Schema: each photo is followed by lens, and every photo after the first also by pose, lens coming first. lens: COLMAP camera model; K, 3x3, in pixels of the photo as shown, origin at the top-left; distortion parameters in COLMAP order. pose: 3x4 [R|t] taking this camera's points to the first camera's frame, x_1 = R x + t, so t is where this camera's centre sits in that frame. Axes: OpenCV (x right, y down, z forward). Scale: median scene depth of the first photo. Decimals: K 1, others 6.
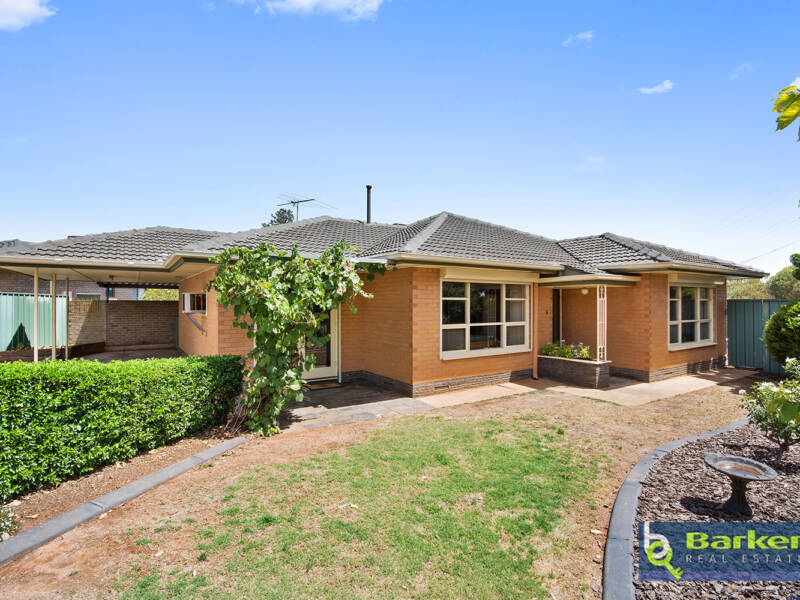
lens RADIAL K [[400.9, 0, 402.0], [0, 400.9, 303.0], [0, 0, 1]] dist [0.001535, -0.003751]
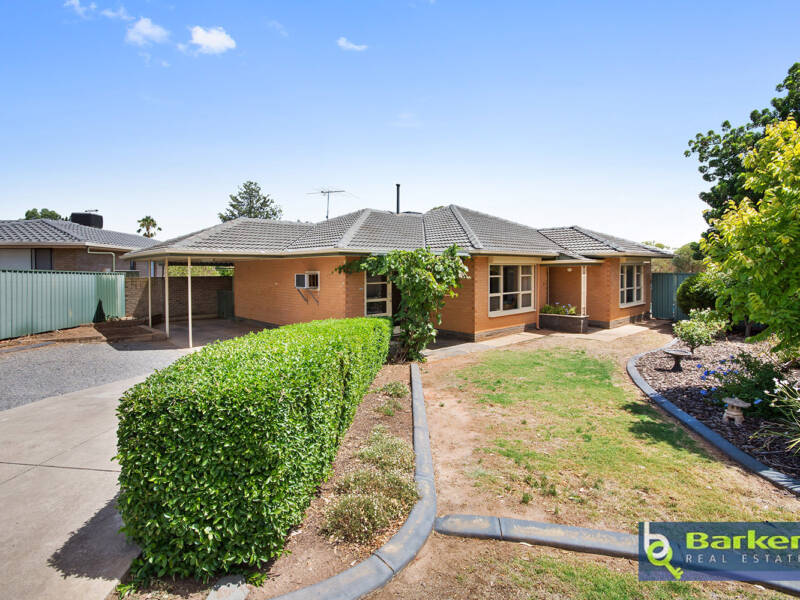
lens RADIAL K [[400.9, 0, 407.8], [0, 400.9, 286.0], [0, 0, 1]] dist [0.001535, -0.003751]
pose [[0.985509, -0.014498, 0.169004, -0.403164], [0.008013, 0.999207, 0.038989, -0.032808], [-0.169436, -0.037070, 0.984844, -0.376860]]
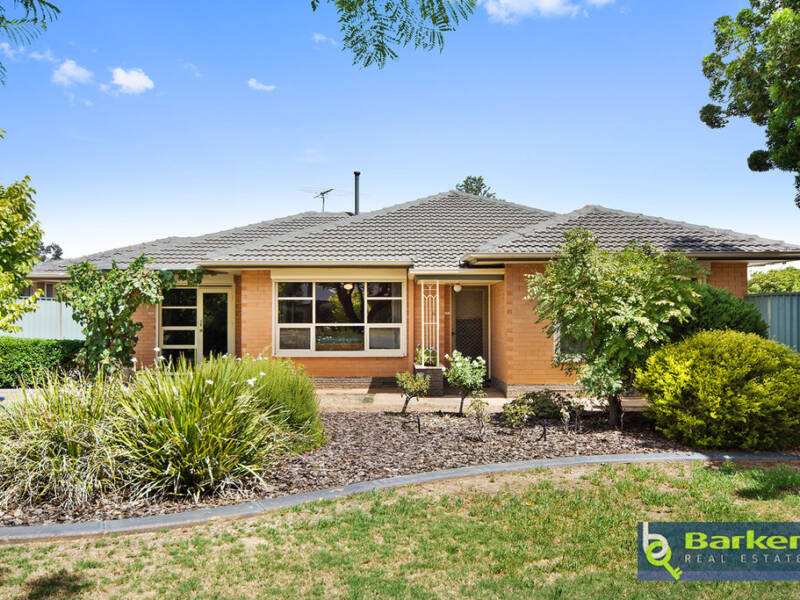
lens RADIAL K [[690.8, 0, 398.9], [0, 690.8, 301.2], [0, 0, 1]] dist [0.010485, 0.017367]
pose [[0.841113, -0.012679, -0.540710, 1.198202], [0.000676, 0.999749, -0.022391, 0.032713], [0.540858, 0.018468, 0.840911, -0.308092]]
